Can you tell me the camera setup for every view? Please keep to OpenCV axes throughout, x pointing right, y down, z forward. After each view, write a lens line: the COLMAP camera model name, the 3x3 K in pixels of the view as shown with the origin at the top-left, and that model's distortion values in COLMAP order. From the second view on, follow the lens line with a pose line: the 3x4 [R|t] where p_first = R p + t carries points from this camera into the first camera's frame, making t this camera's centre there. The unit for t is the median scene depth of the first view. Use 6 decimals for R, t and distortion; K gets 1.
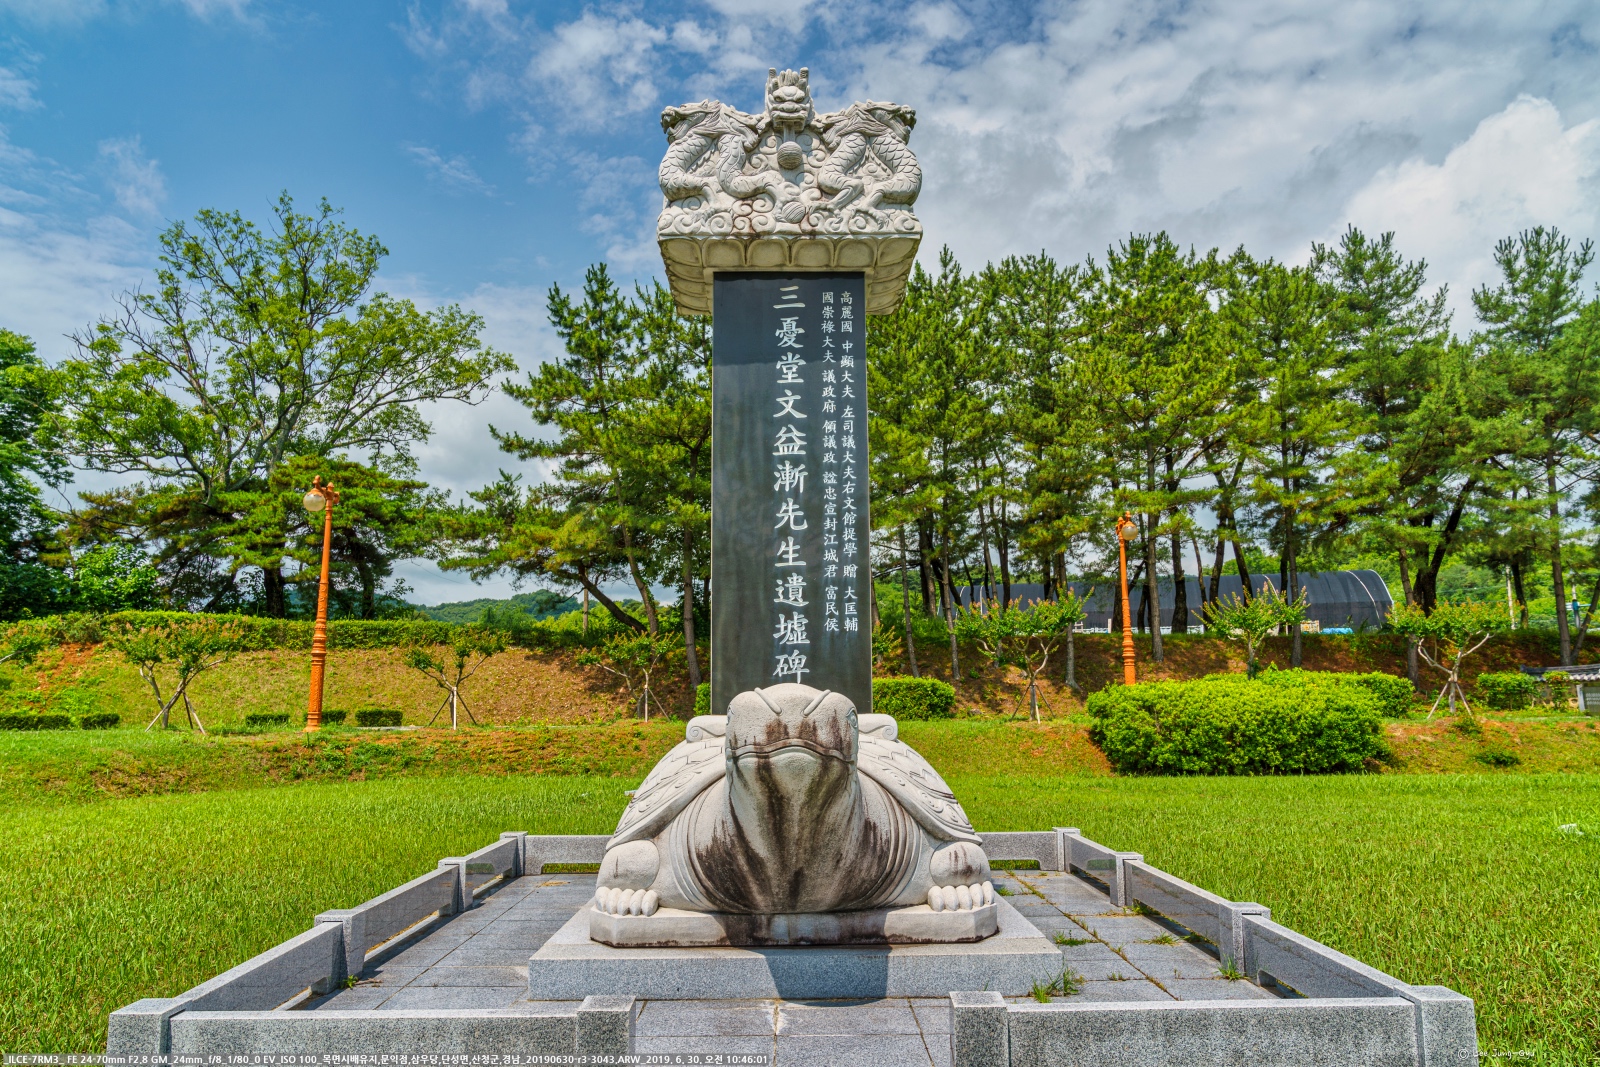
lens RADIAL K [[1101.4, 0, 800.0], [0, 1101.4, 533.5], [0, 0, 1]] dist [-0.051077, -0.000172]
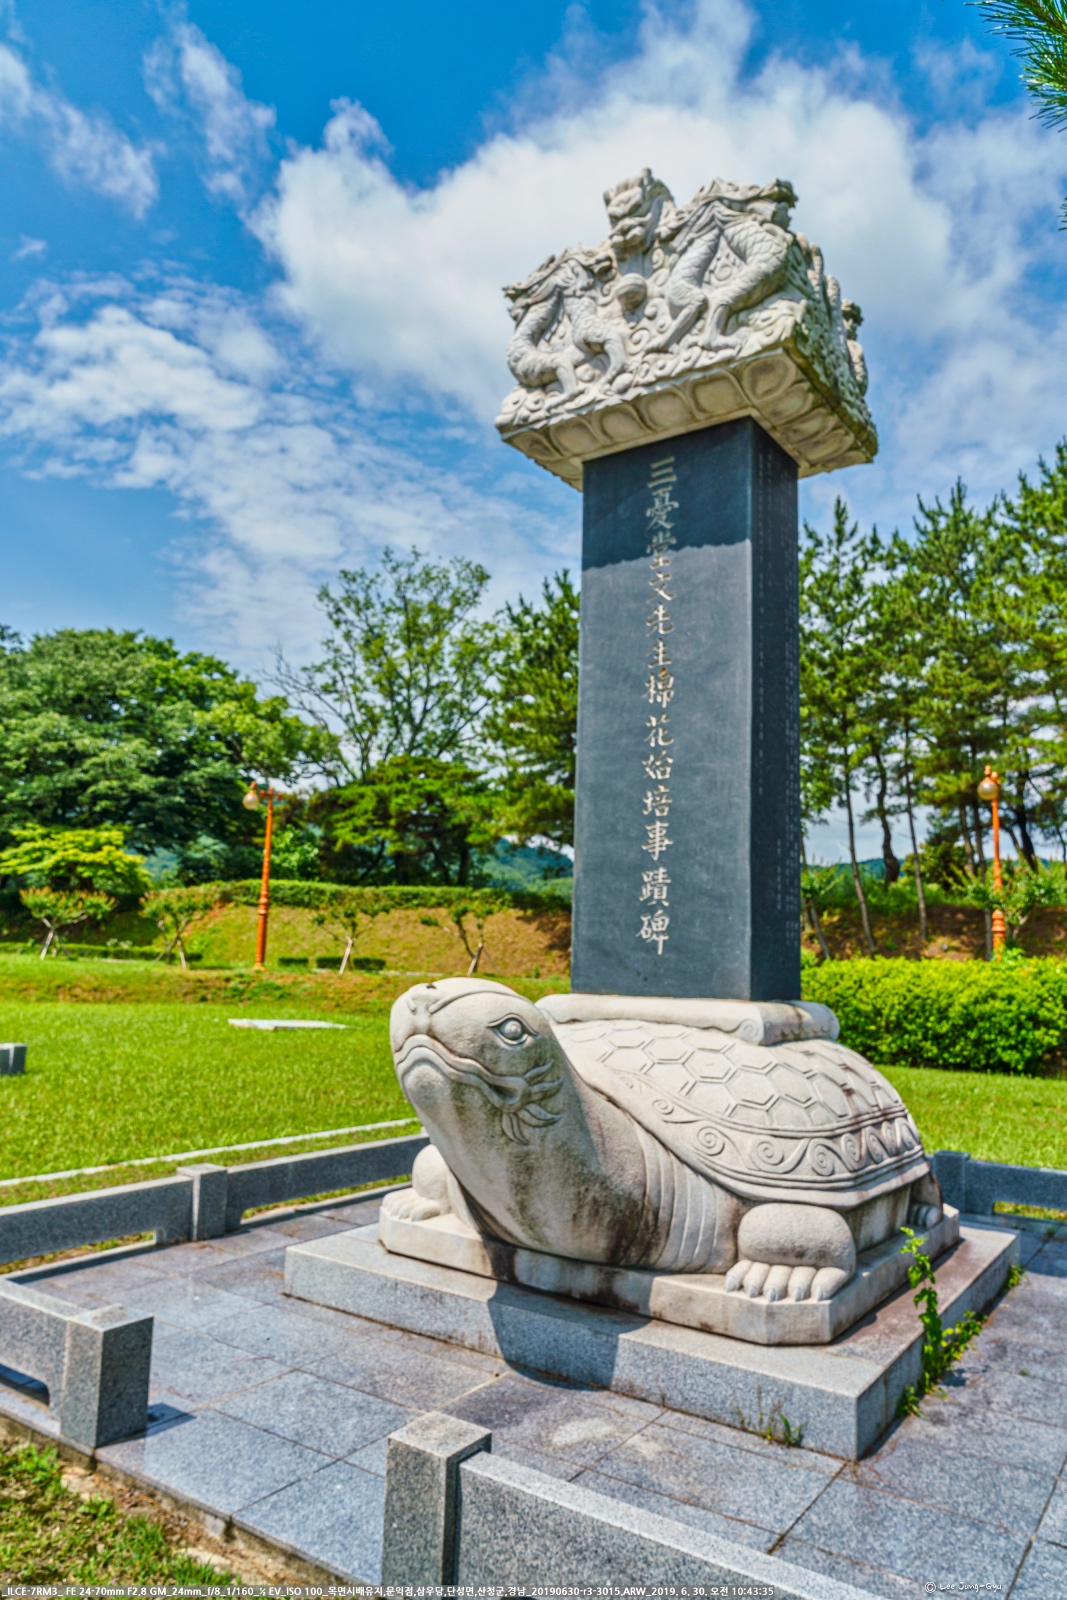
lens RADIAL K [[1101.4, 0, 531.9], [0, 1101.4, 775.5], [0, 0, 1]] dist [-0.051077, -0.000172]
pose [[0.811423, -0.055586, -0.581811, 0.675011], [0.047473, 0.998446, -0.029182, -0.005643], [0.582529, -0.003941, 0.812801, 0.084395]]
